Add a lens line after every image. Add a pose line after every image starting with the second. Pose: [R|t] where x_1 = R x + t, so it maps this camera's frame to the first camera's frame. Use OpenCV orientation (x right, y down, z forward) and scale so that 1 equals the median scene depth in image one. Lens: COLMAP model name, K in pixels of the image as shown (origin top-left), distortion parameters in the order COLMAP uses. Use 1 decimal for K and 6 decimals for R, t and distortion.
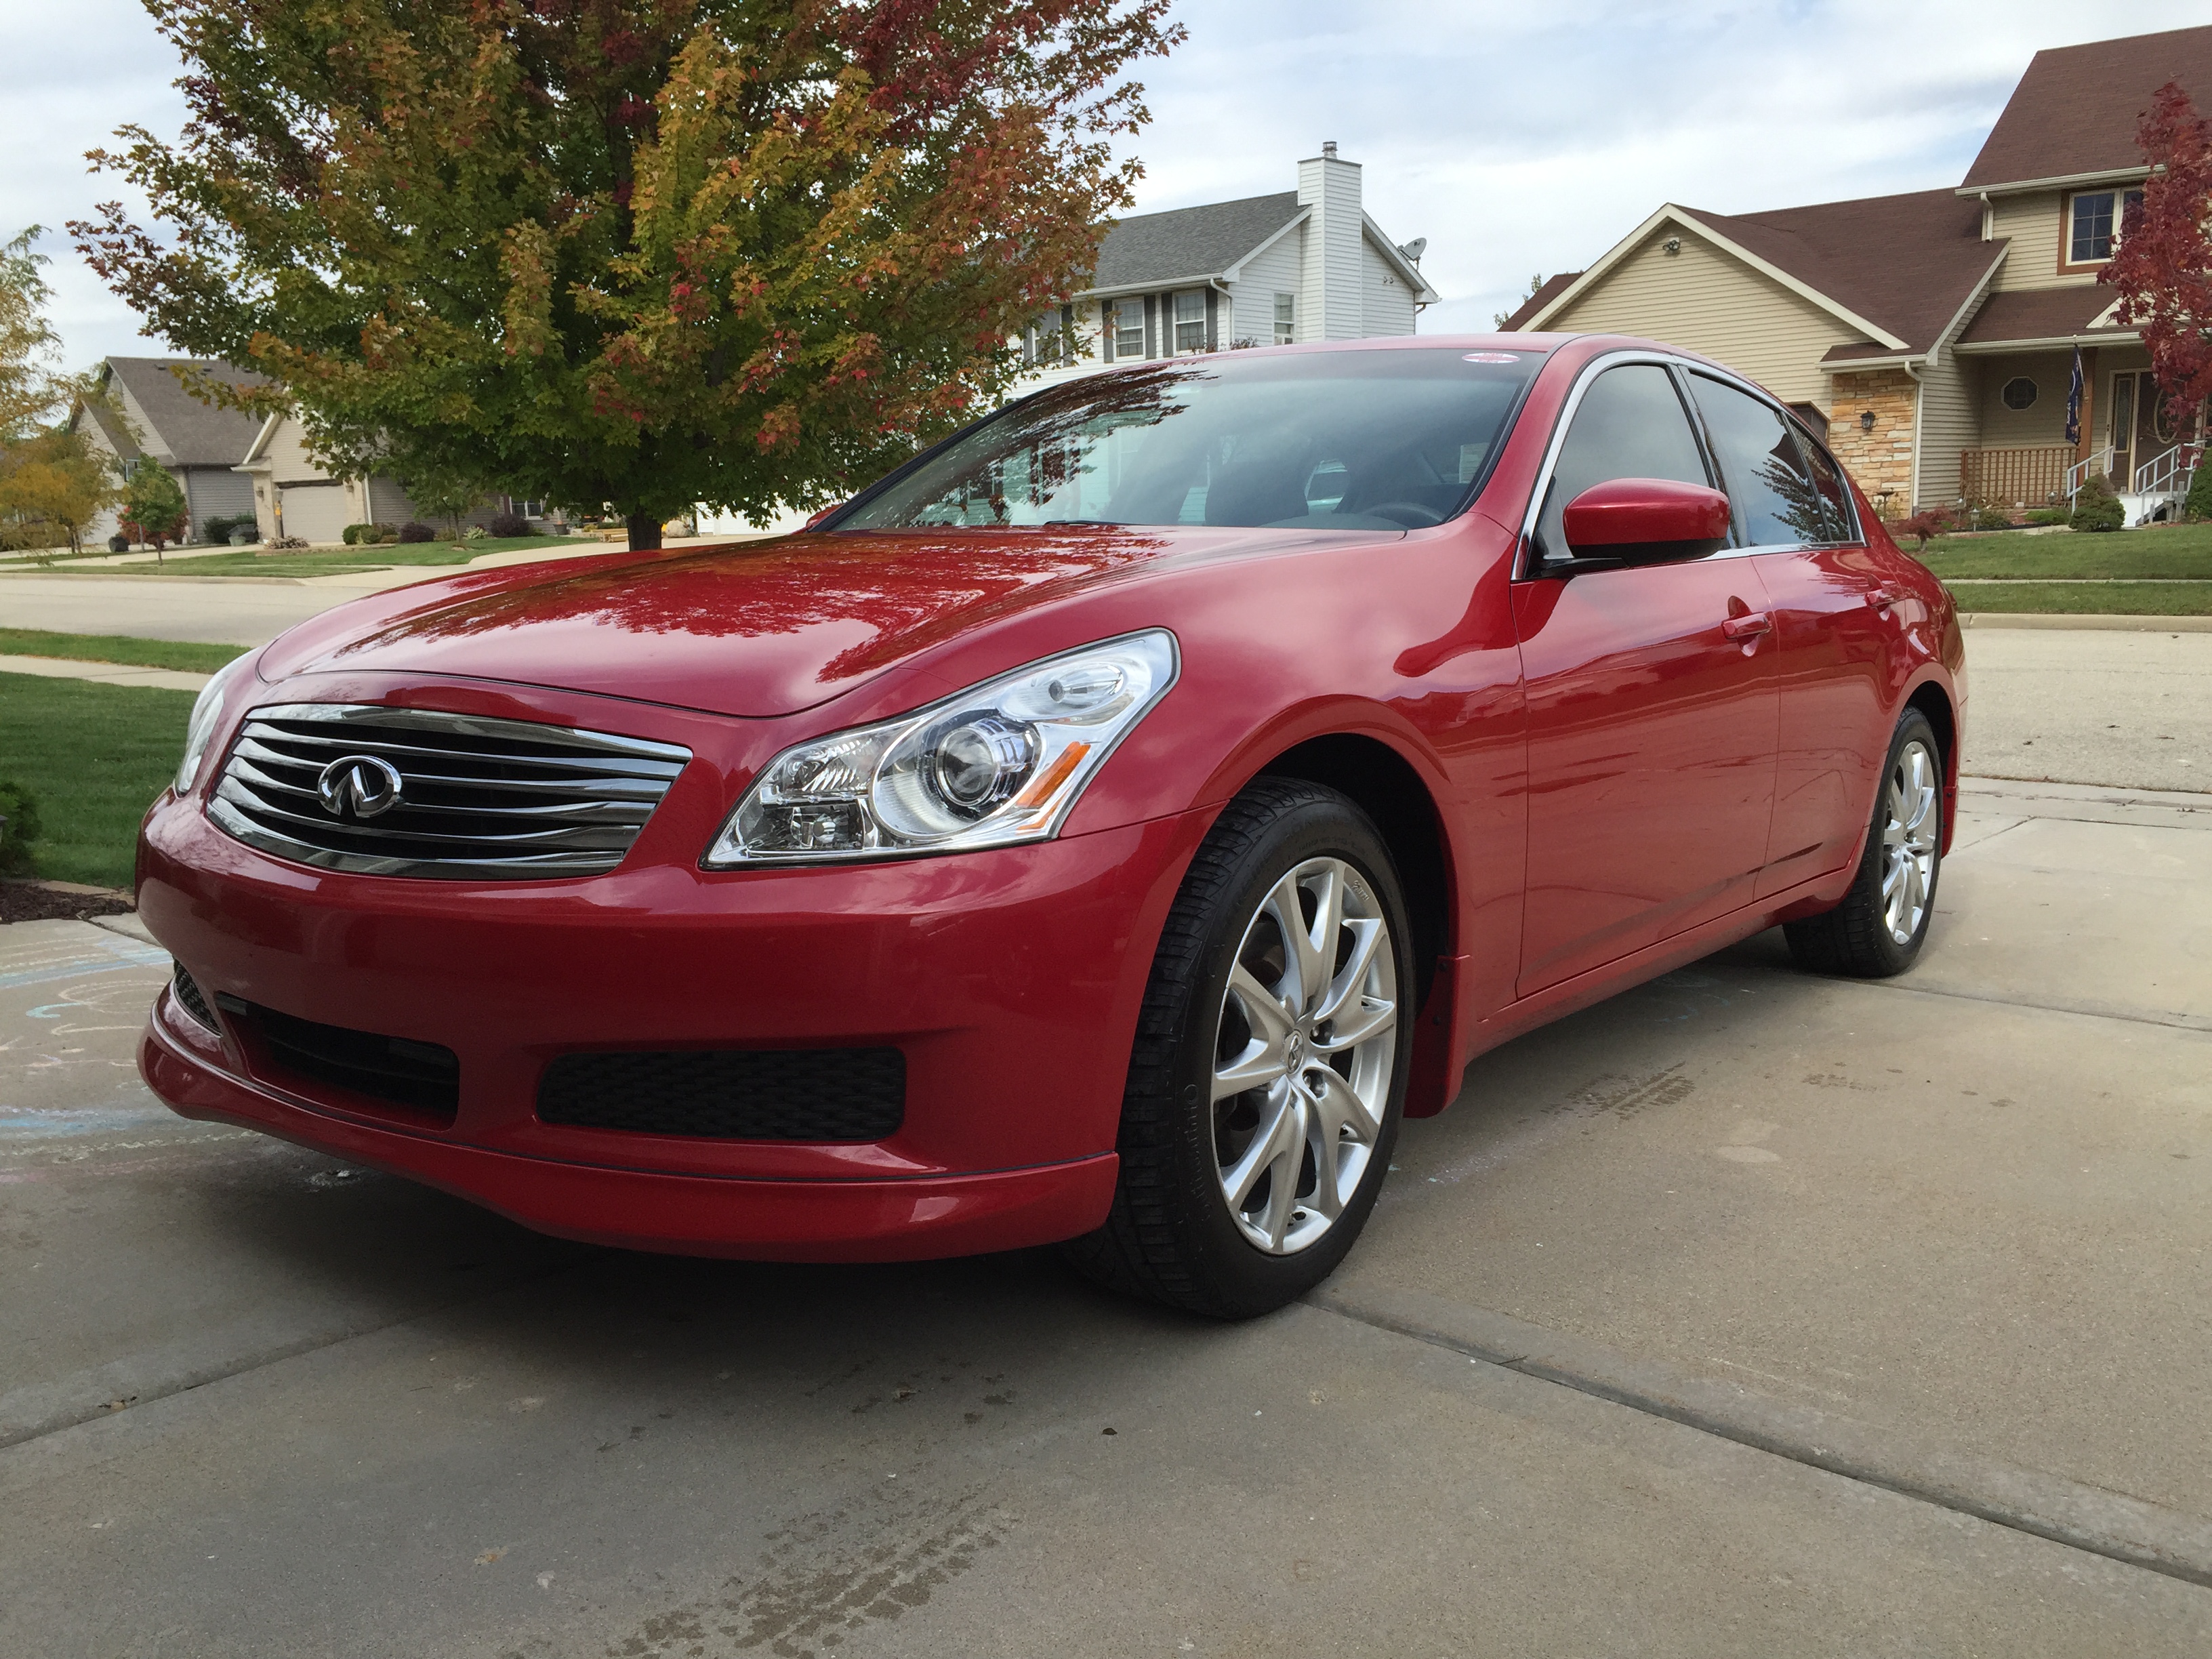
lens RADIAL K [[1817.8, 0, 1106.0], [0, 1817.8, 829.5], [0, 0, 1]] dist [-0.011492, -0.010320]
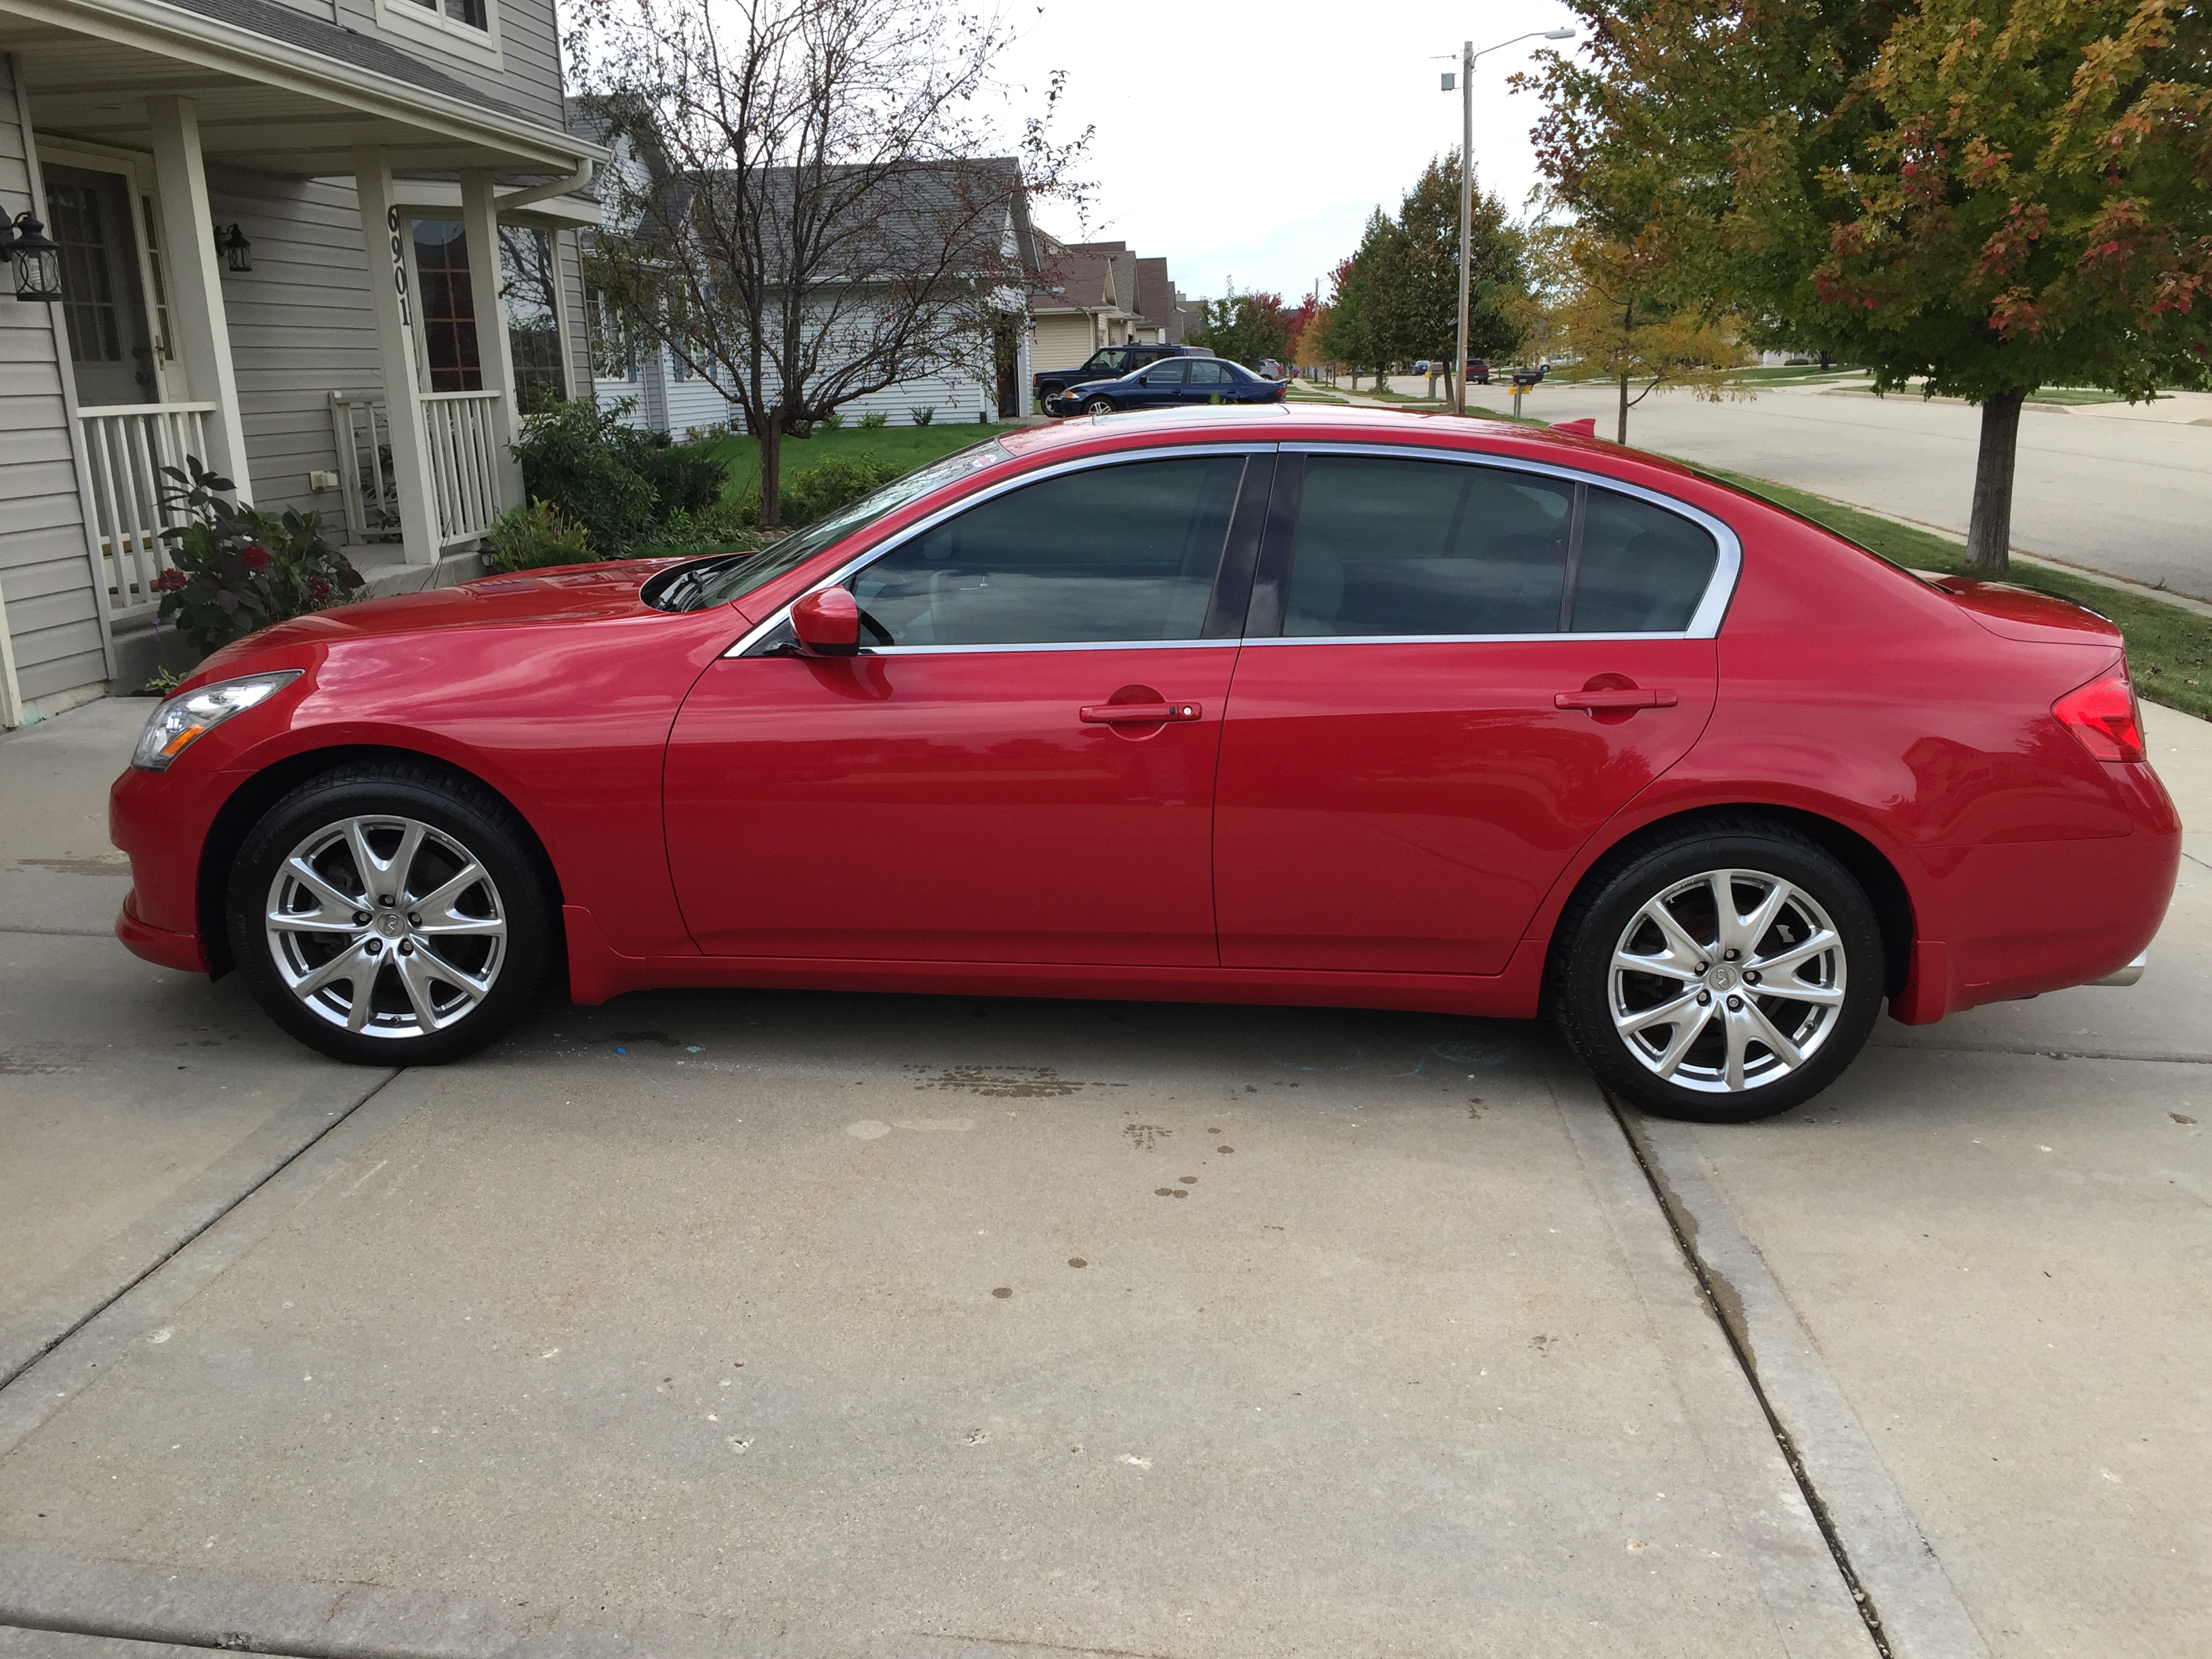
lens RADIAL K [[1817.8, 0, 1106.0], [0, 1817.8, 829.5], [0, 0, 1]] dist [-0.011492, -0.010320]
pose [[0.603826, 0.191658, -0.773732, 1.225688], [-0.116084, 0.981459, 0.152520, -0.207104], [0.788618, -0.002278, 0.614879, 0.322353]]
